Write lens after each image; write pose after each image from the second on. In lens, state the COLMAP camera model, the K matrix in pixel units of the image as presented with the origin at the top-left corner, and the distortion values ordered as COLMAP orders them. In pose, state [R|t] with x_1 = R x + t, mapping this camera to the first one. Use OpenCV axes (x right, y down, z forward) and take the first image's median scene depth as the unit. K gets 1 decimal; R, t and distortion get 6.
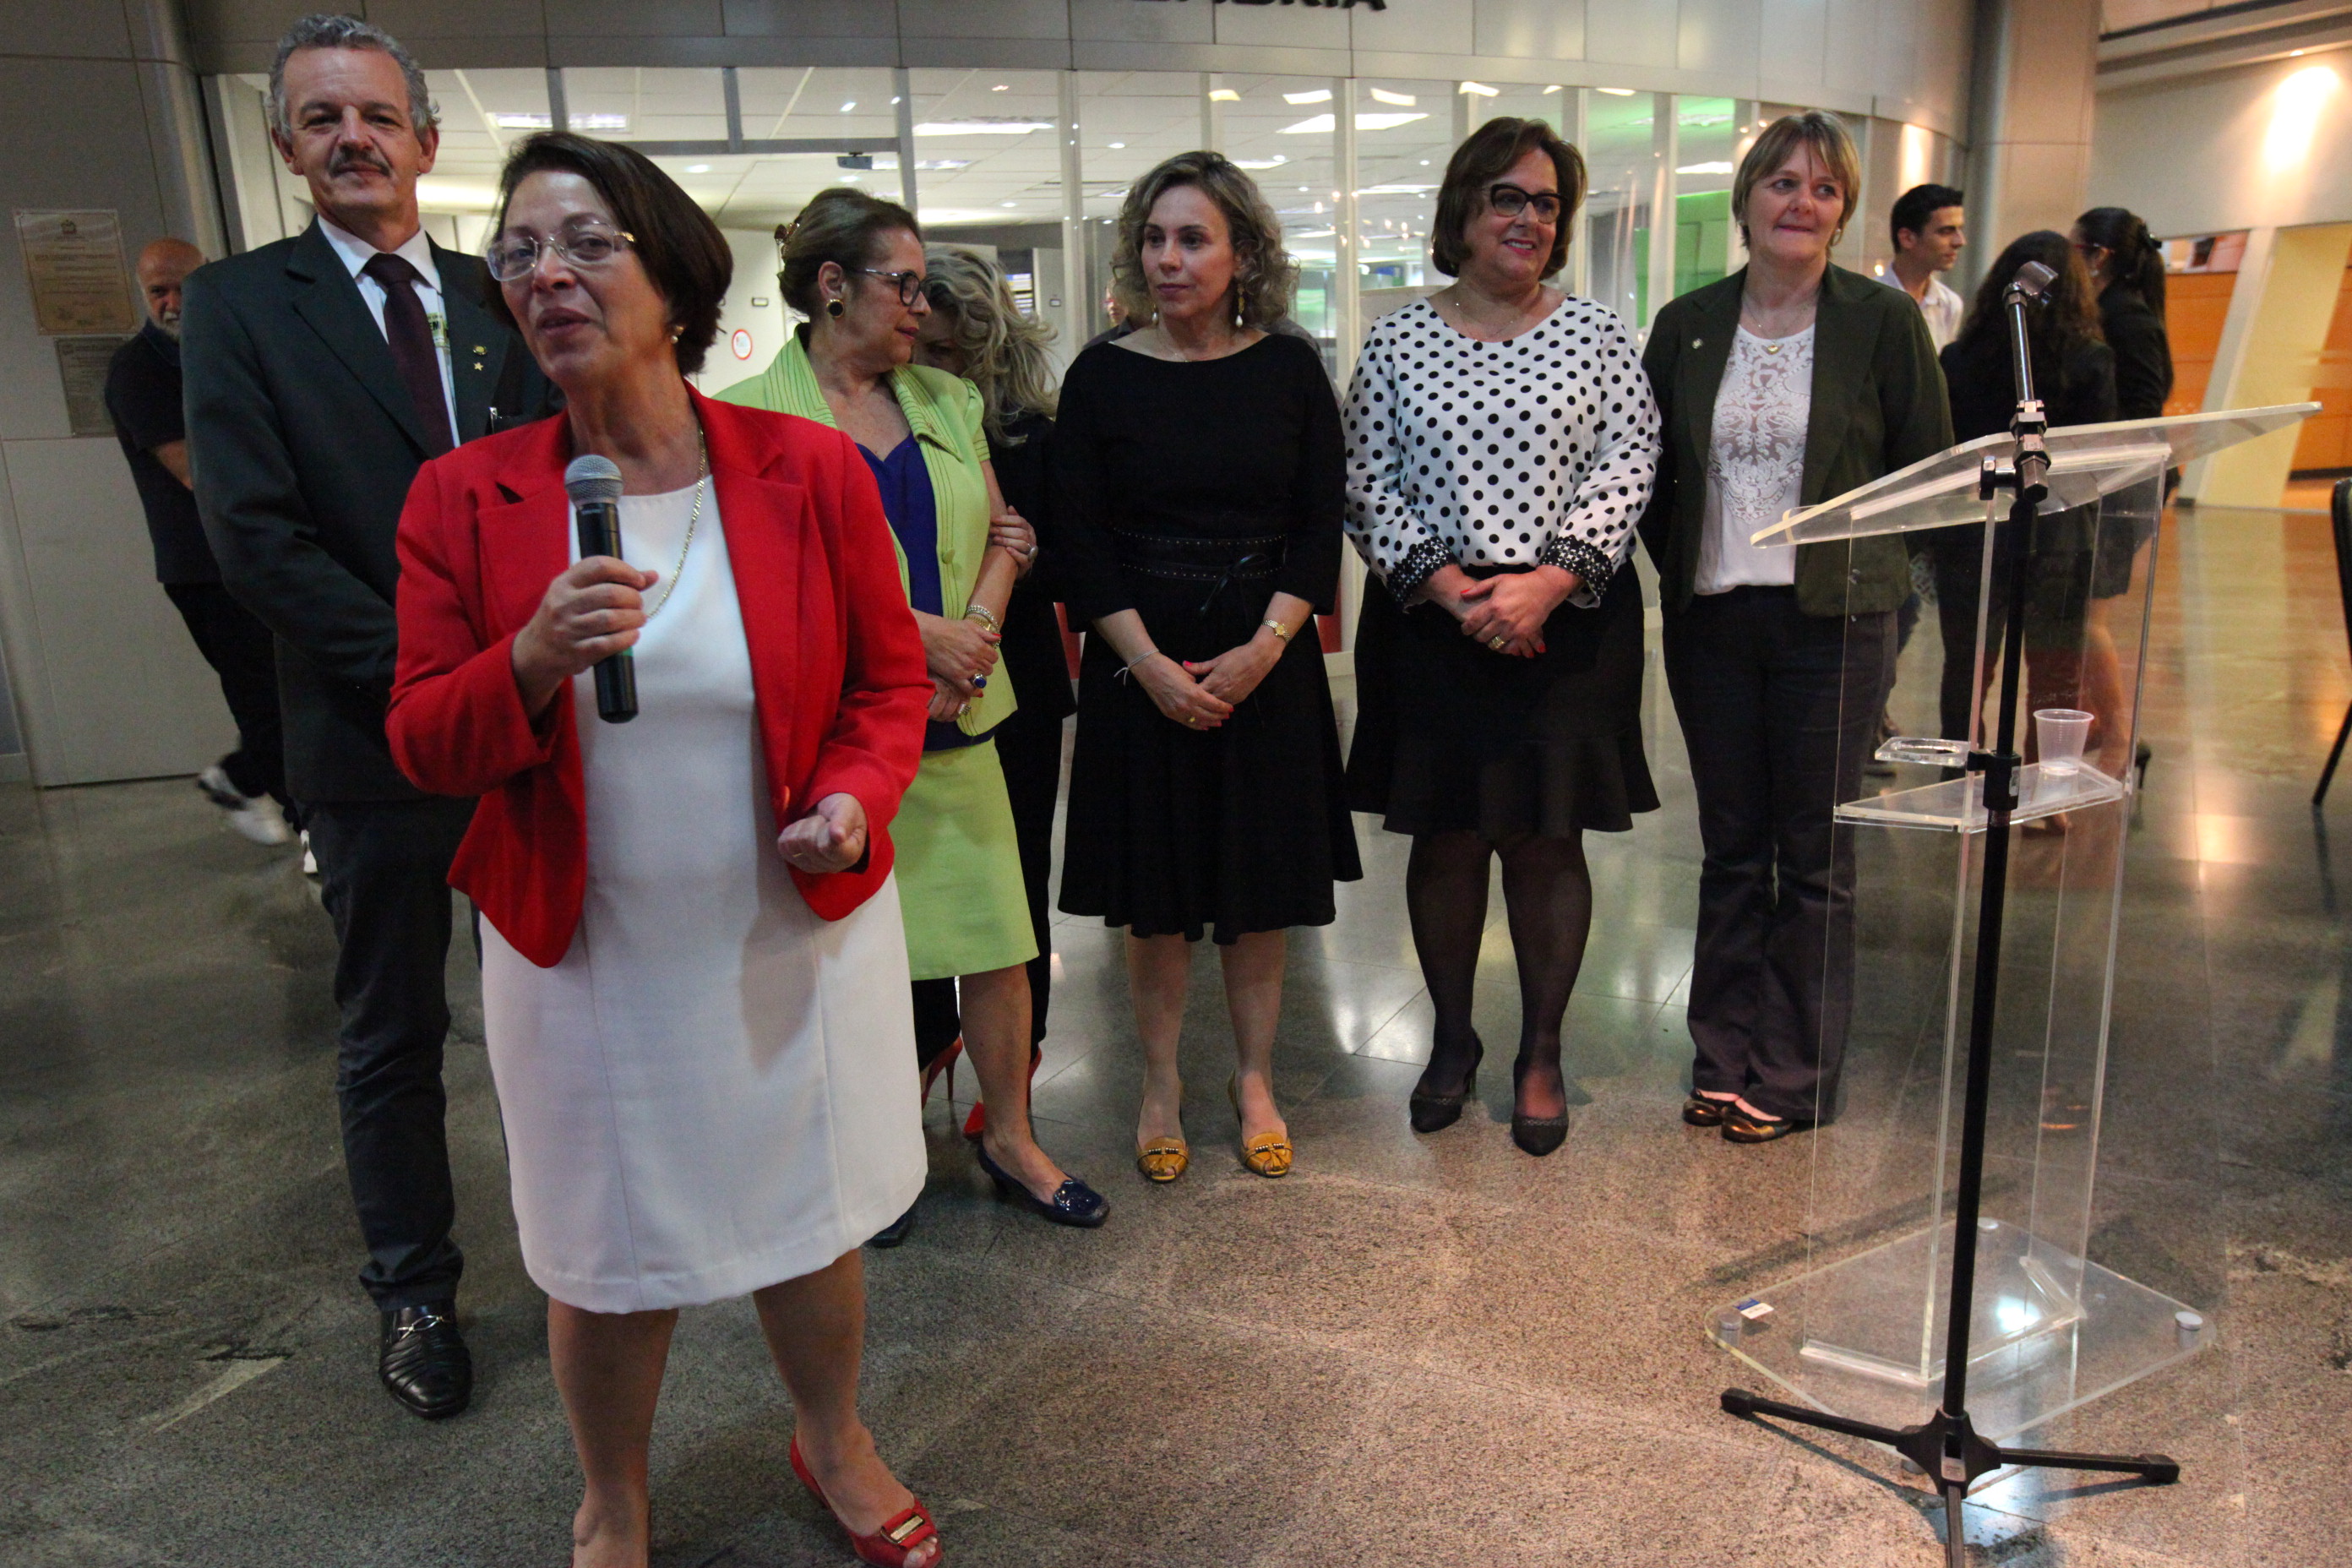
lens RADIAL K [[1797.1, 0, 1192.4], [0, 1797.1, 783.5], [0, 0, 1]] dist [-0.003736, 0.062861]
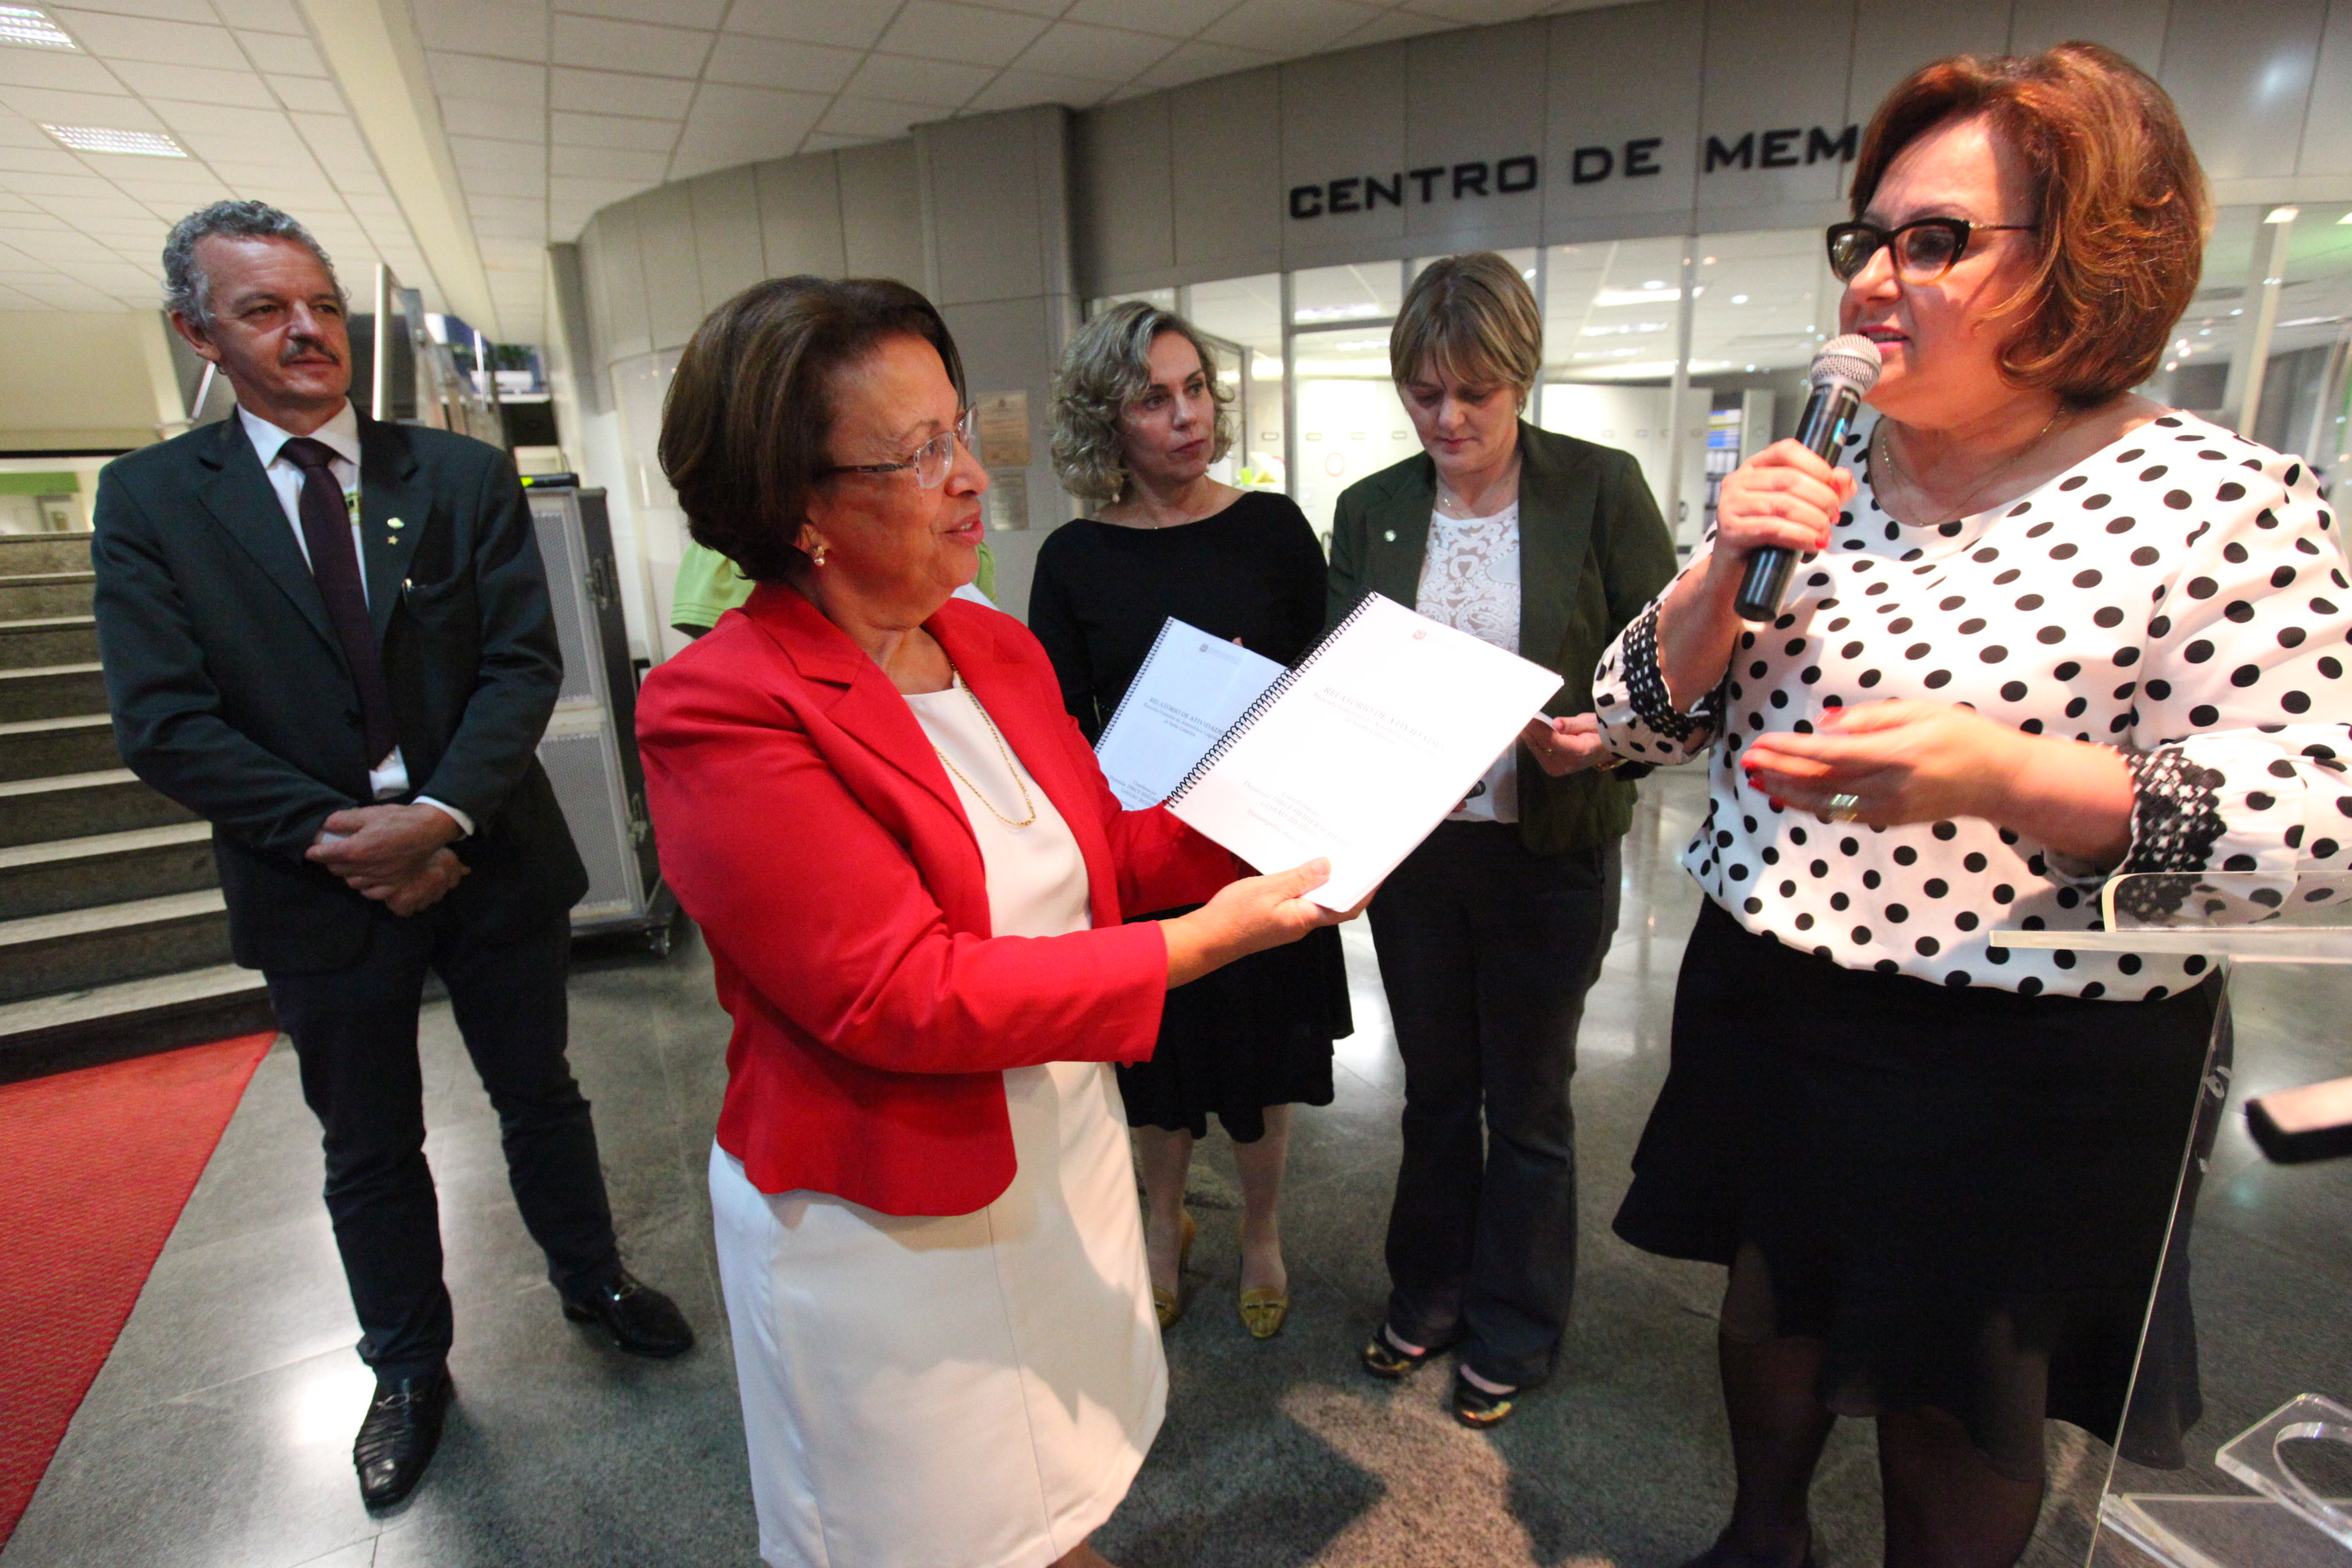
lens RADIAL K [[1142.8, 0, 1182.4], [0, 1142.8, 778.9], [0, 0, 1]] dist [-0.035237, 0.010697]
pose [[0.833546, 0.144921, -0.533103, 0.202748], [-0.124108, 0.989436, 0.074920, -0.128395], [0.538329, 0.003713, 0.842727, 0.428103]]
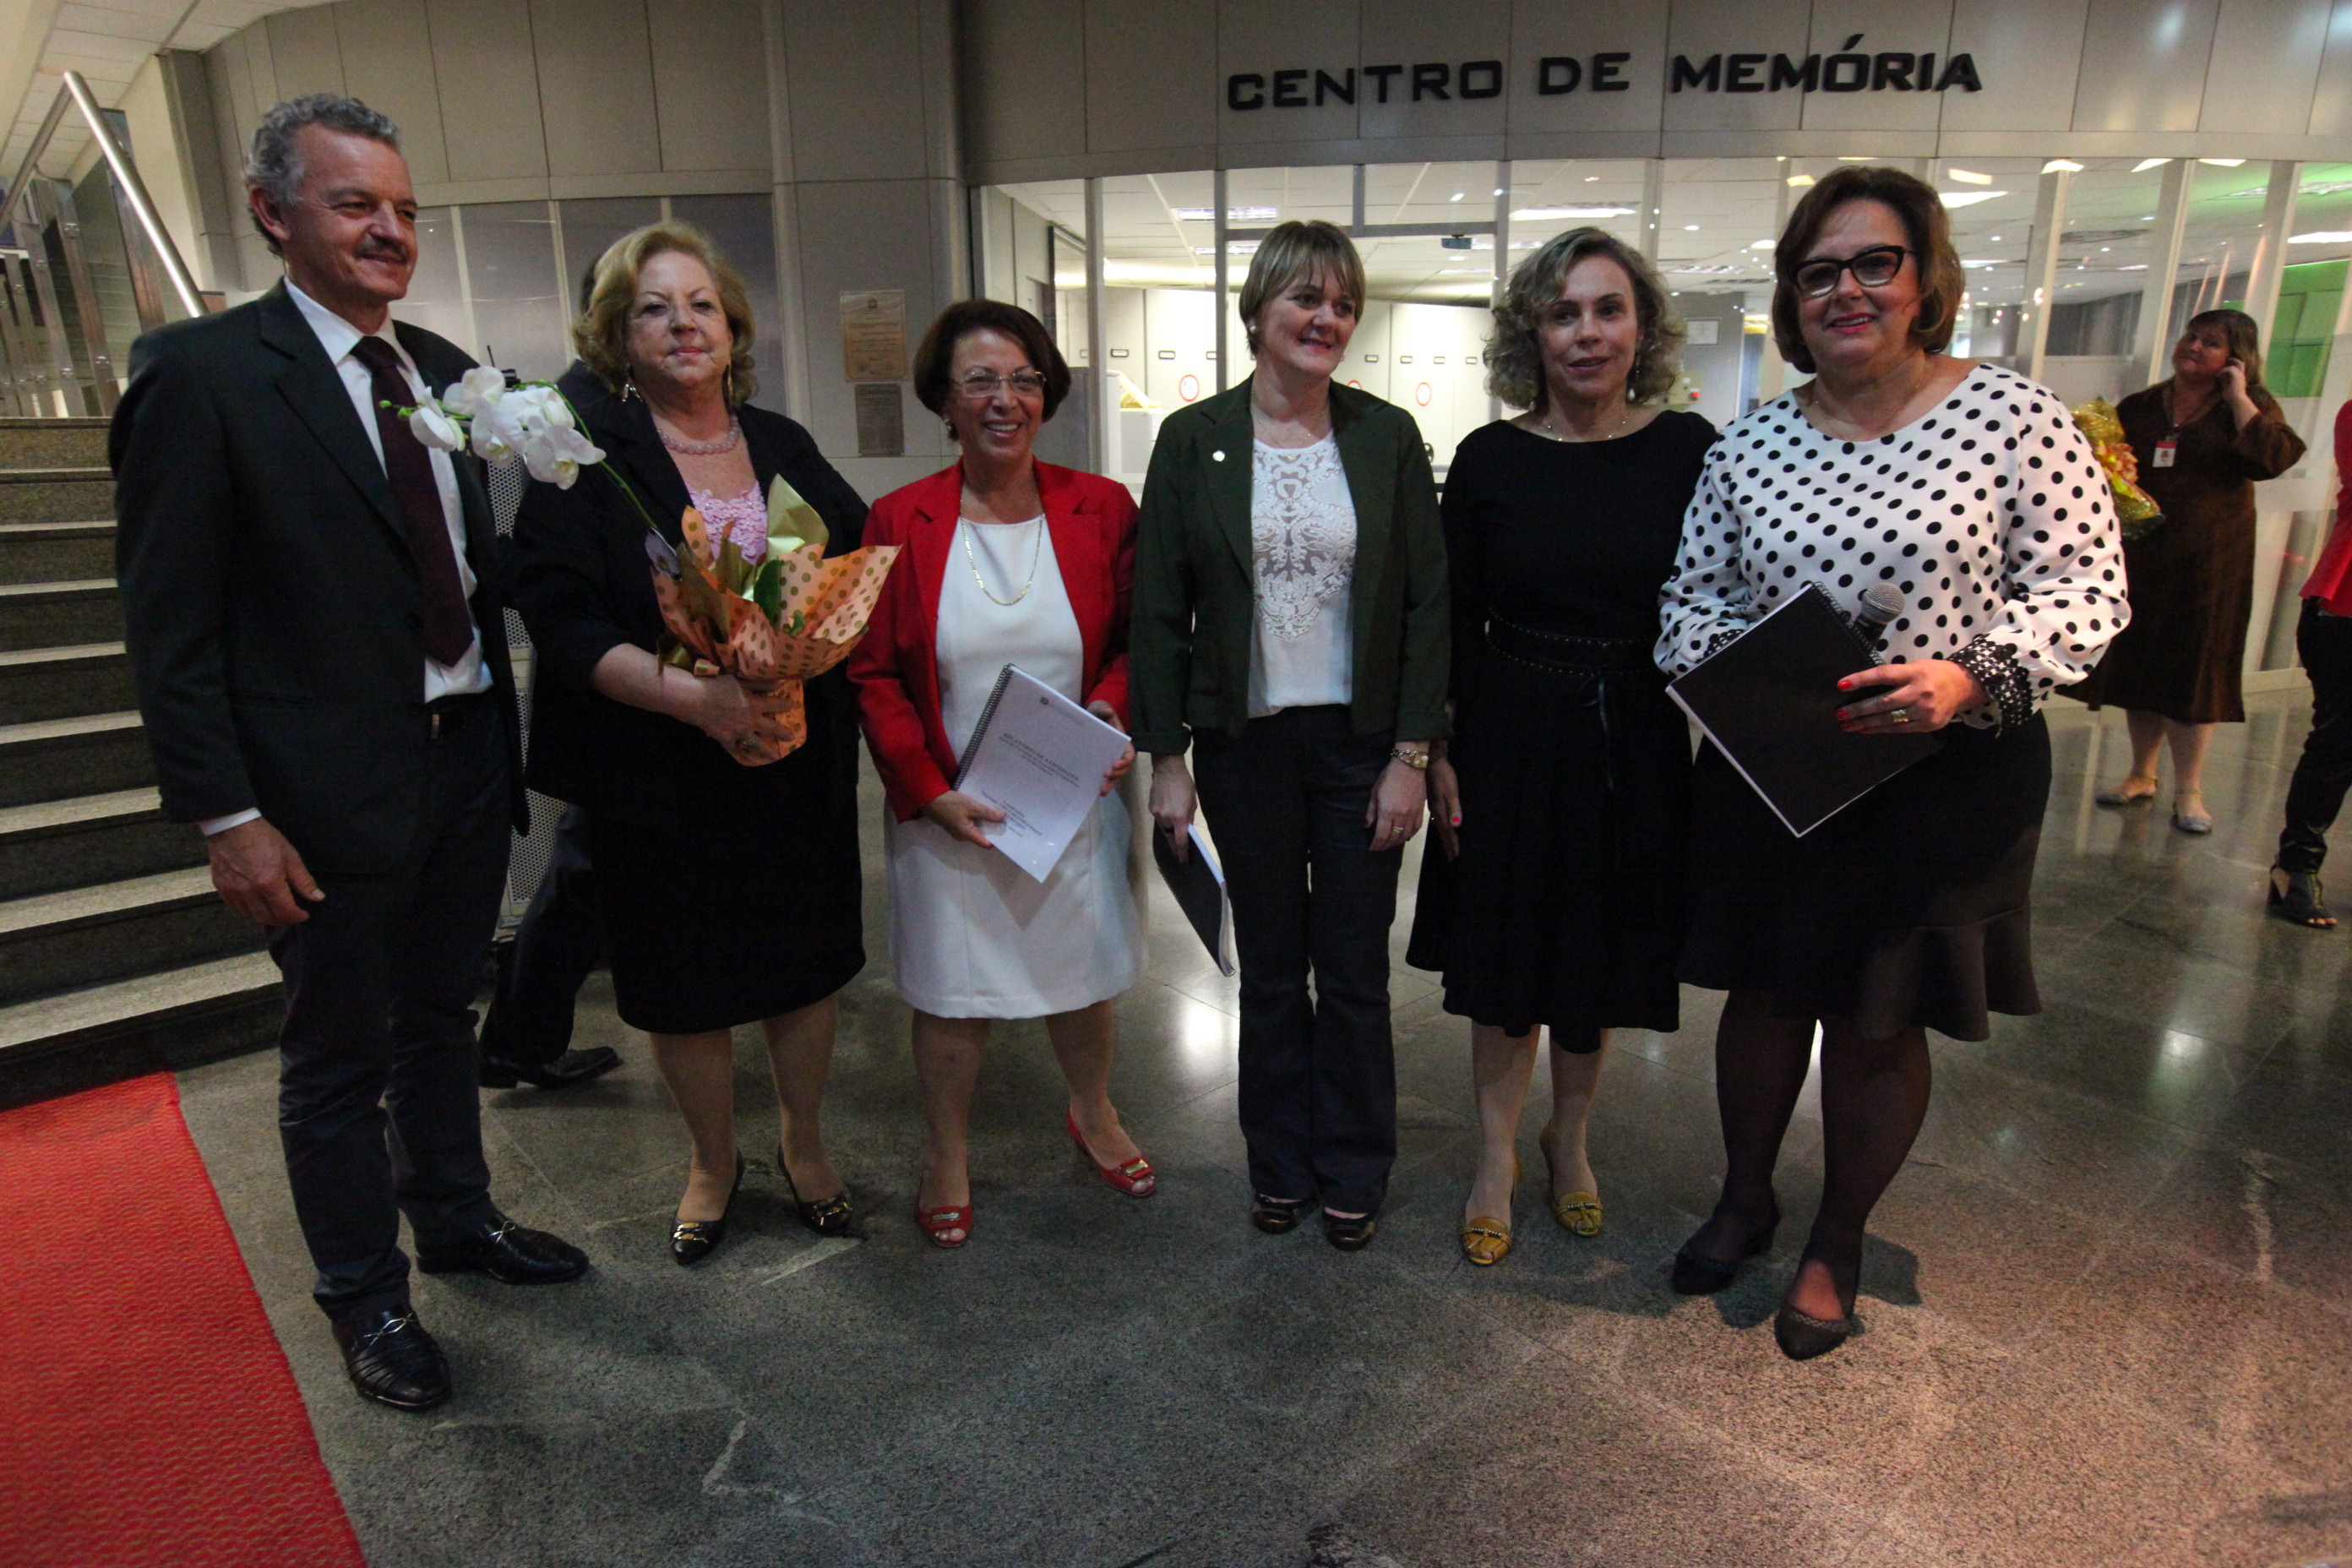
lens RADIAL K [[1432.8, 0, 1190.8], [0, 1432.8, 771.7], [0, 0, 1]] dist [-0.021755, 0.030296]
pose [[0.937300, 0.111248, -0.330293, -0.010118], [-0.104164, 0.993790, 0.039130, -0.047662], [0.332595, -0.002272, 0.943067, 0.140191]]
